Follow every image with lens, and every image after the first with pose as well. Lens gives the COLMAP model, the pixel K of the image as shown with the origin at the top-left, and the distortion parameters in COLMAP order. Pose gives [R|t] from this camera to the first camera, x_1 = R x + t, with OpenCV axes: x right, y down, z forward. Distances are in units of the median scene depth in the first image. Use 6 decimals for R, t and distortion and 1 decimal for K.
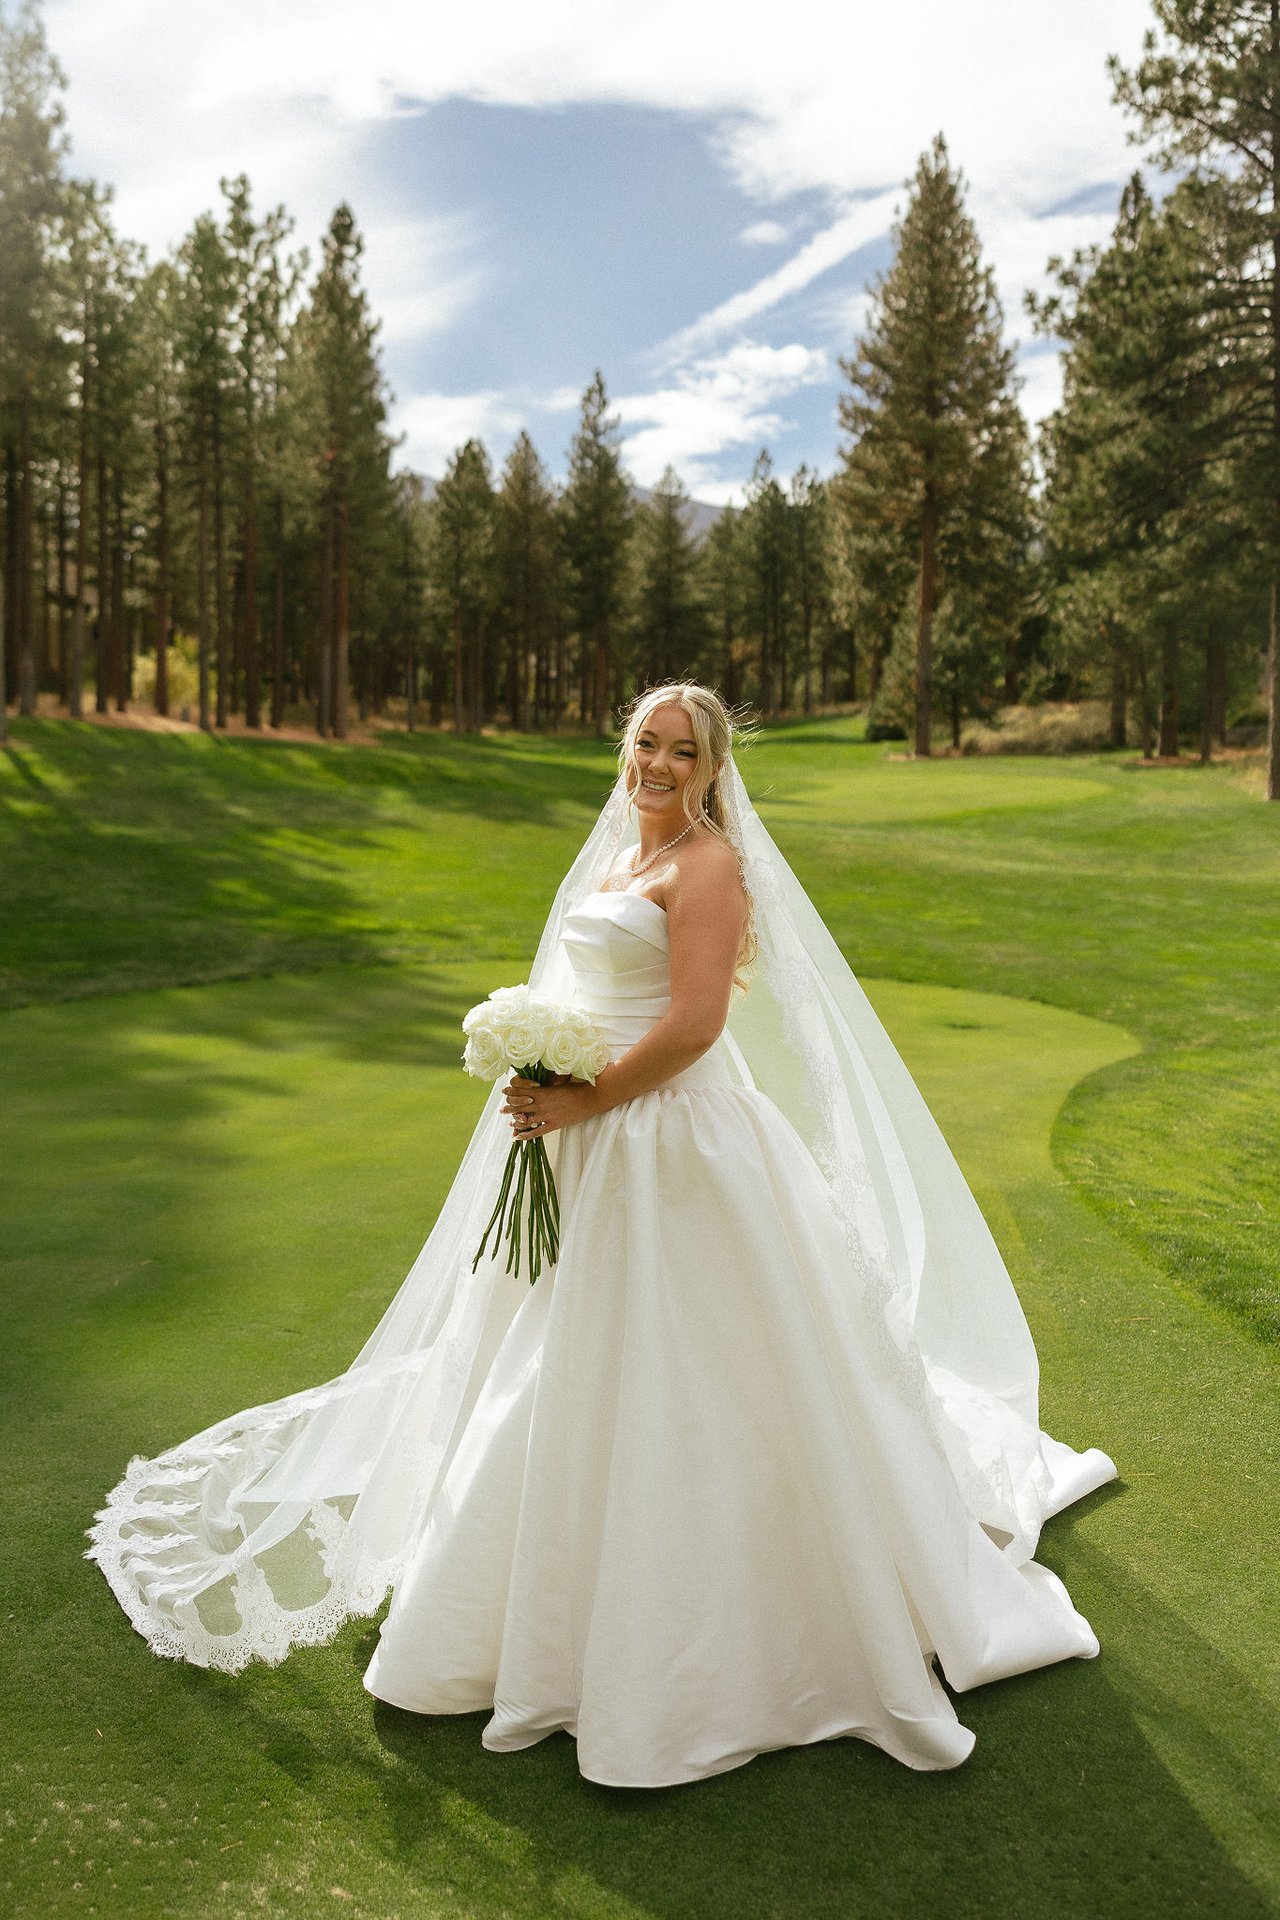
lens RADIAL K [[1573.6, 0, 590.3], [0, 1573.6, 850.8], [0, 0, 1]] dist [0.035318, 0.002087]
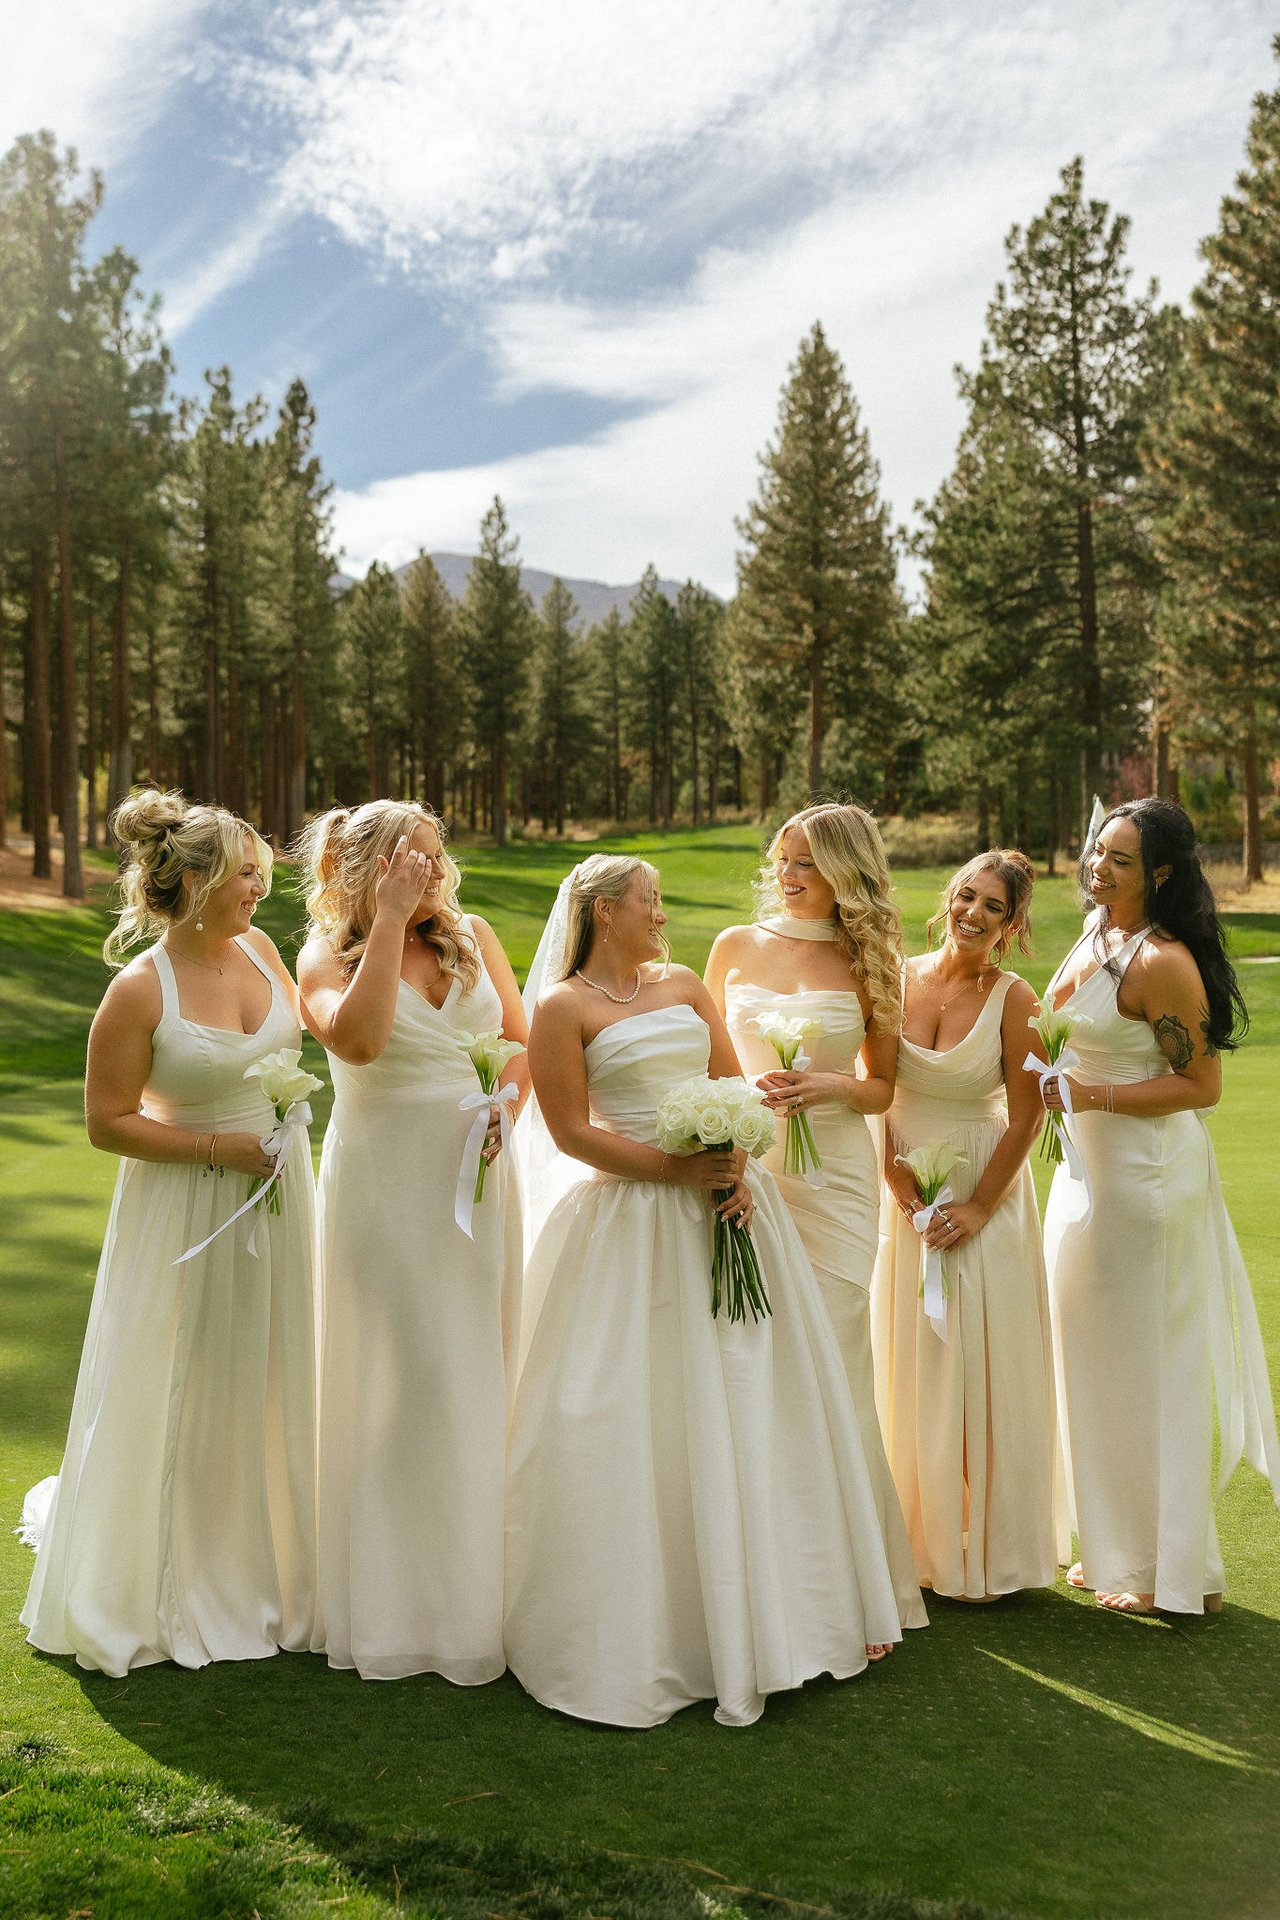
lens RADIAL K [[1862.1, 0, 556.7], [0, 1862.1, 951.8], [0, 0, 1]] dist [0.035595, -0.004966]
pose [[0.996438, -0.010418, 0.083678, -0.085204], [0.010749, 0.999936, -0.003507, 0.001853], [-0.083636, 0.004394, 0.996487, -0.313009]]
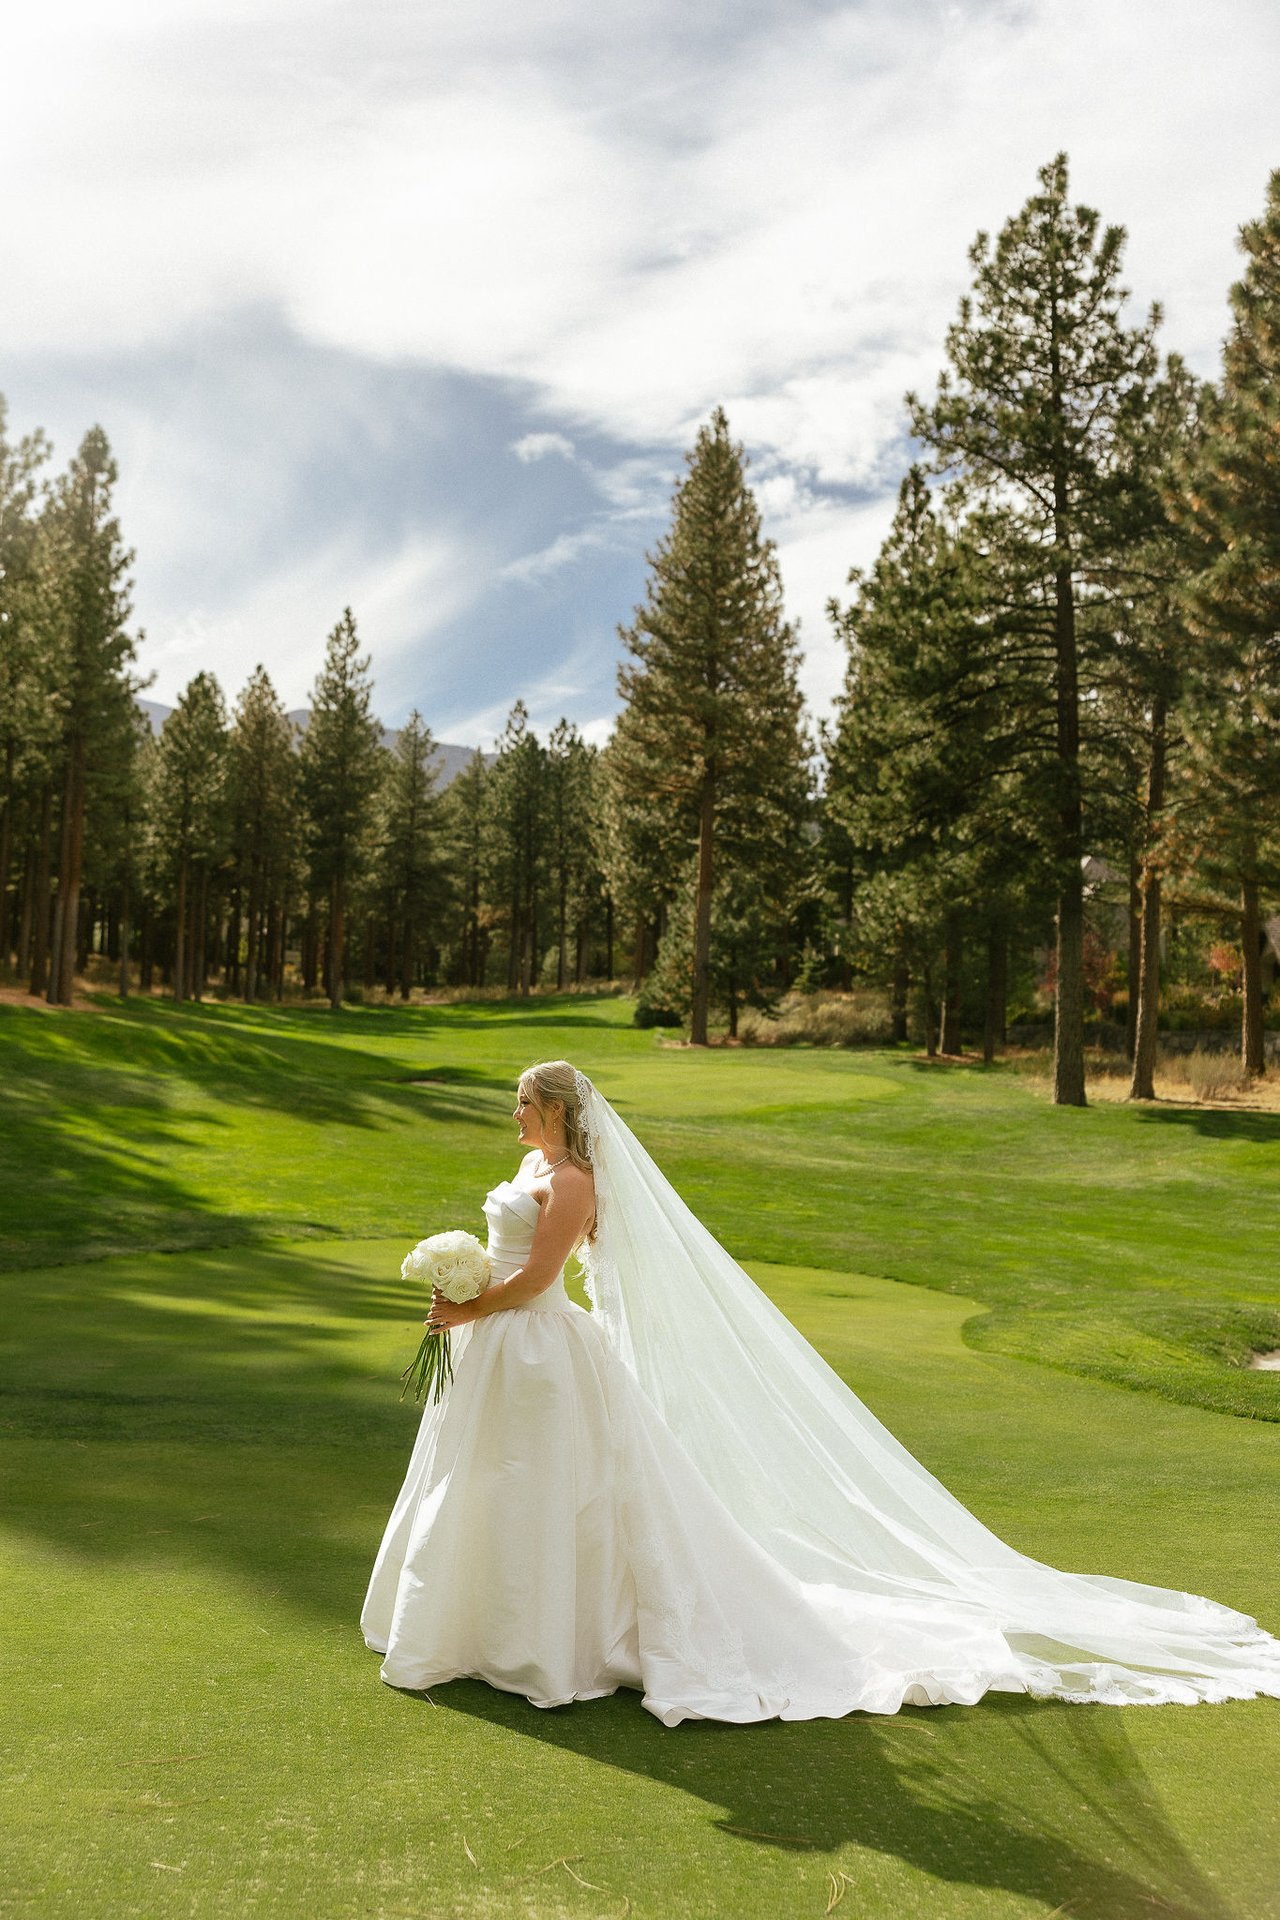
lens RADIAL K [[1862.1, 0, 556.7], [0, 1862.1, 951.8], [0, 0, 1]] dist [0.035595, -0.004966]
pose [[0.987459, 0.040283, 0.152648, -0.044043], [-0.024762, 0.994451, -0.102245, 0.000790], [-0.155920, 0.097183, 0.982977, -0.081408]]
